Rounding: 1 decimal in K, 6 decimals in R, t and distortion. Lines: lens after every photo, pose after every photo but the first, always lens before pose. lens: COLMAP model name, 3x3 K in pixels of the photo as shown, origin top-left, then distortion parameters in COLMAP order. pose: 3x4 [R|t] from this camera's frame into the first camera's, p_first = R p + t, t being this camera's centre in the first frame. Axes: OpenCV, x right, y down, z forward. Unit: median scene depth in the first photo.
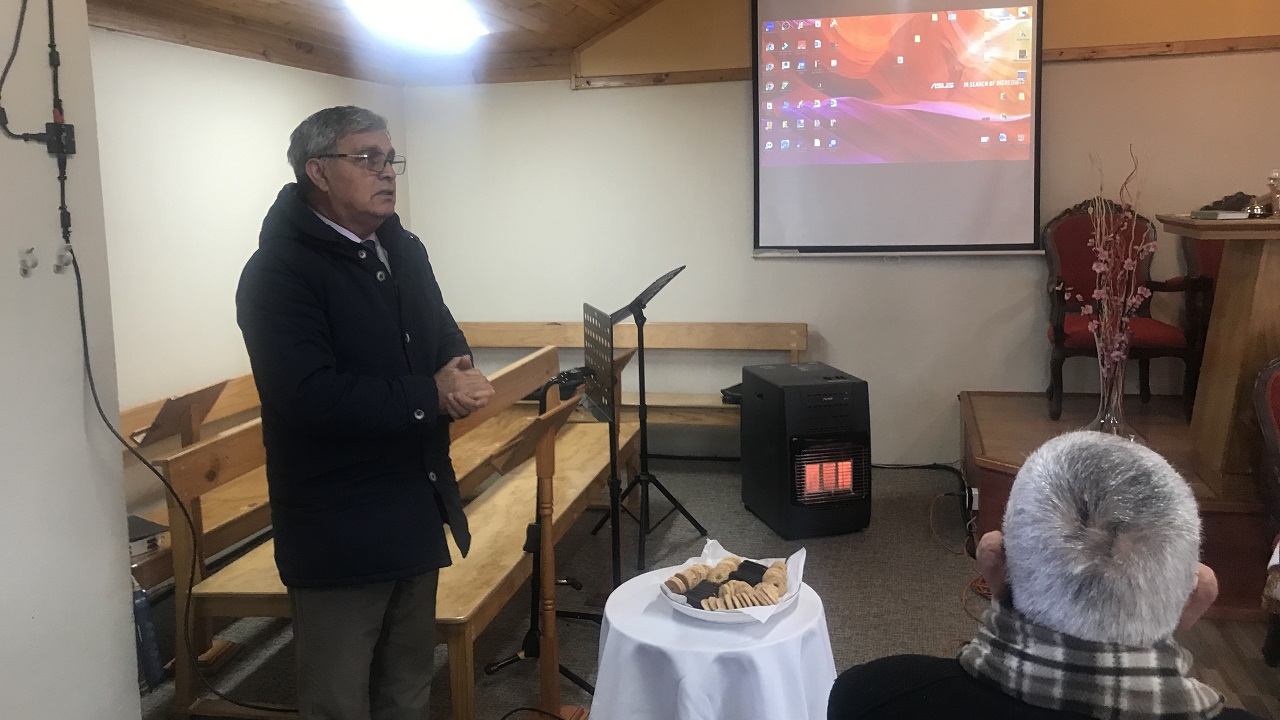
lens RADIAL K [[1044.2, 0, 635.7], [0, 1044.2, 300.5], [0, 0, 1]] dist [0.036067, -0.008405]
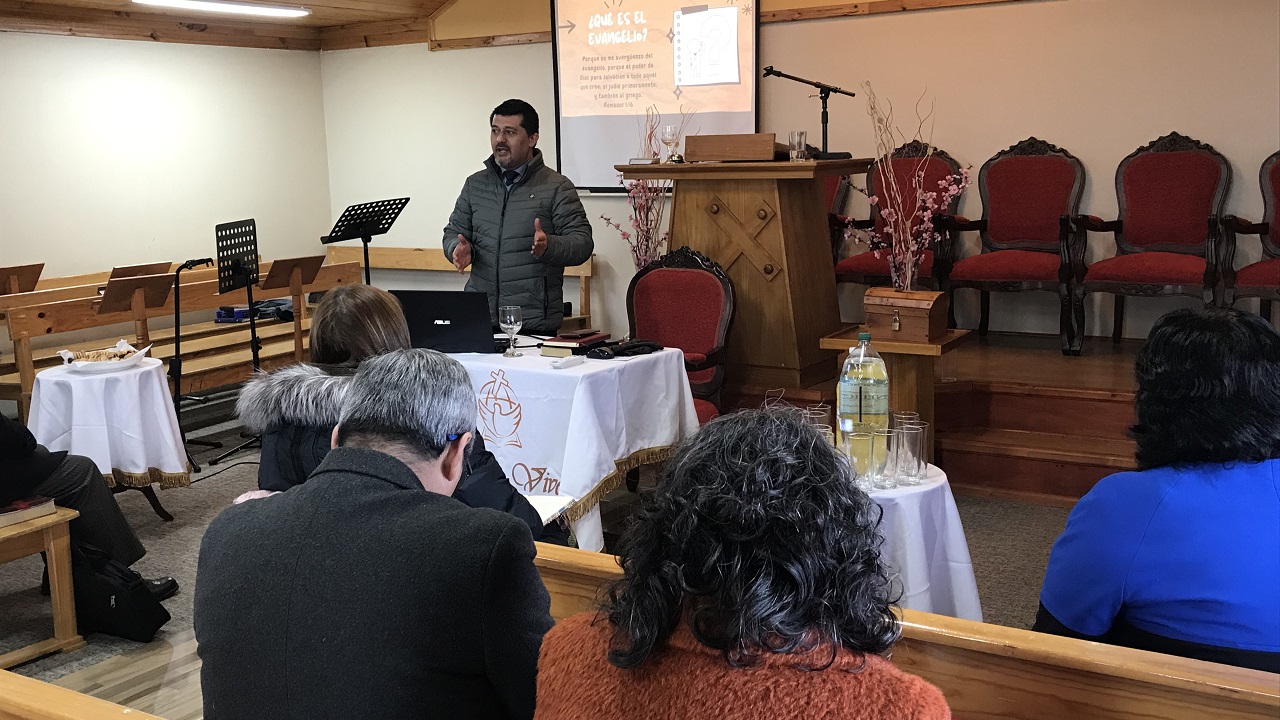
lens RADIAL K [[1300.2, 0, 640.0], [0, 1300.2, 360.0], [0, 0, 1]] dist [0.058183, -0.004286]
pose [[0.942531, 0.055828, -0.329421, 0.859089], [-0.031265, 0.996352, 0.079400, 0.028360], [0.332652, -0.064538, 0.940839, -0.433139]]
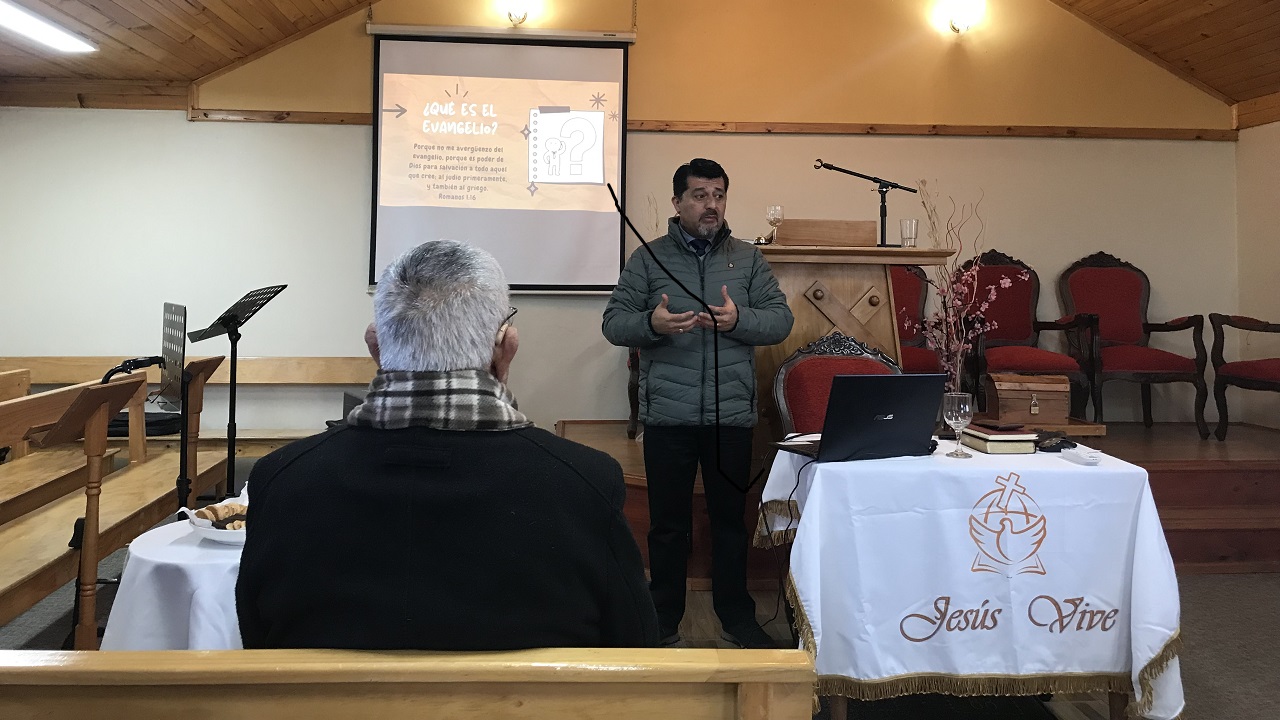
lens RADIAL K [[1036.8, 0, 642.1], [0, 1036.8, 236.0], [0, 0, 1]] dist [0.009342, -0.004570]
pose [[0.946908, 0.052196, 0.317240, 0.052613], [-0.003922, 0.988536, -0.150936, 0.071557], [-0.321482, 0.141678, 0.936257, -0.070415]]
